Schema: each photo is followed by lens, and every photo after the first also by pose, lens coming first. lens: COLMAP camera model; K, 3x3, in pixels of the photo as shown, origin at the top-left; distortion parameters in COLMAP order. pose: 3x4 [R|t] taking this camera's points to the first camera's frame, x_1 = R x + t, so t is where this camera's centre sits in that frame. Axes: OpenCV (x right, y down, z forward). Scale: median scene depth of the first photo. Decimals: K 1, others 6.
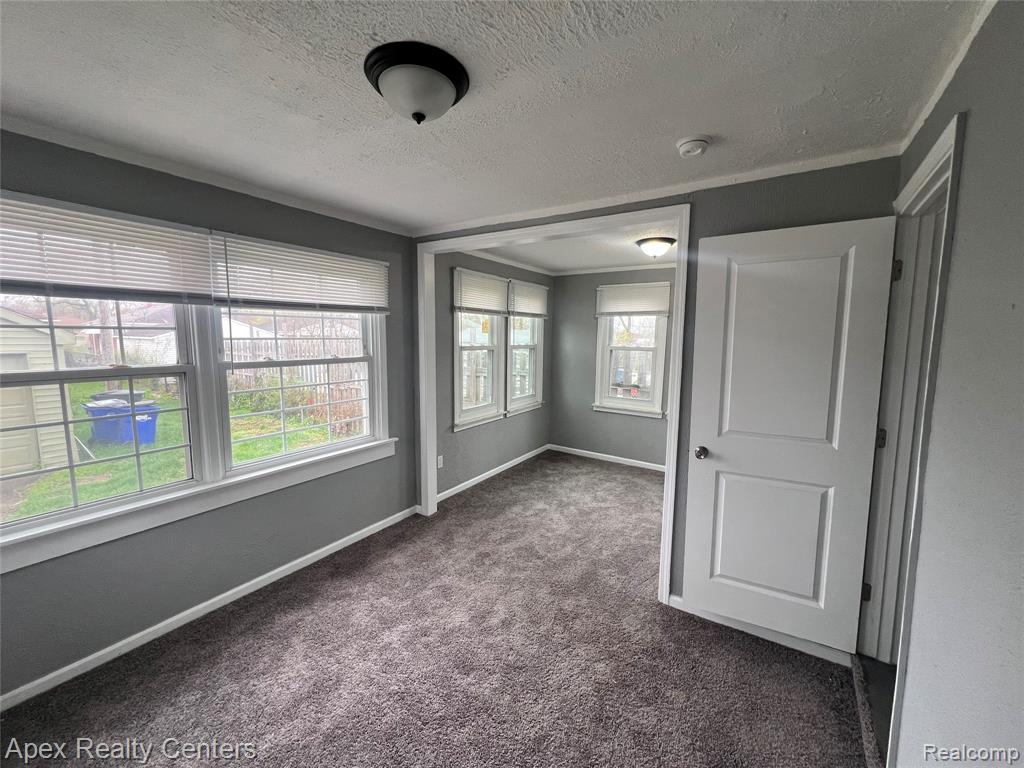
lens RADIAL K [[408.3, 0, 512.7], [0, 408.3, 382.6], [0, 0, 1]] dist [-0.001076, 0.000458]
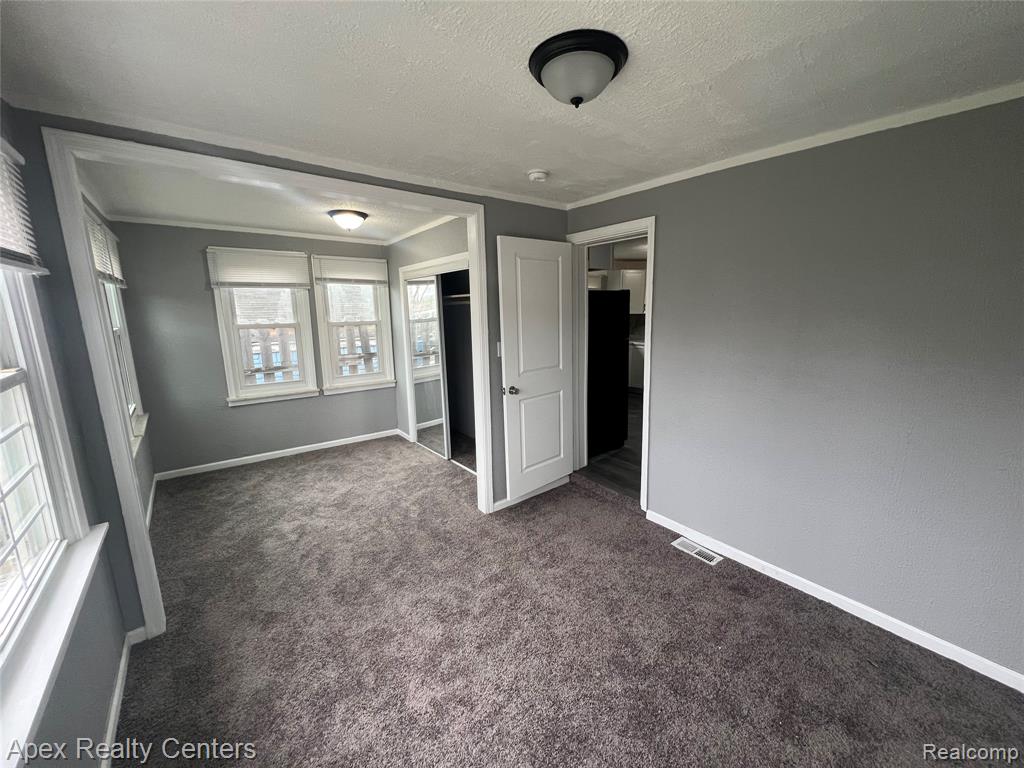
lens RADIAL K [[408.3, 0, 510.3], [0, 408.3, 380.8], [0, 0, 1]] dist [-0.001076, 0.000458]
pose [[0.319238, -0.182398, 0.929956, -0.486675], [0.126441, 0.980727, 0.148951, -0.042678], [-0.939202, 0.070034, 0.336148, 0.299518]]
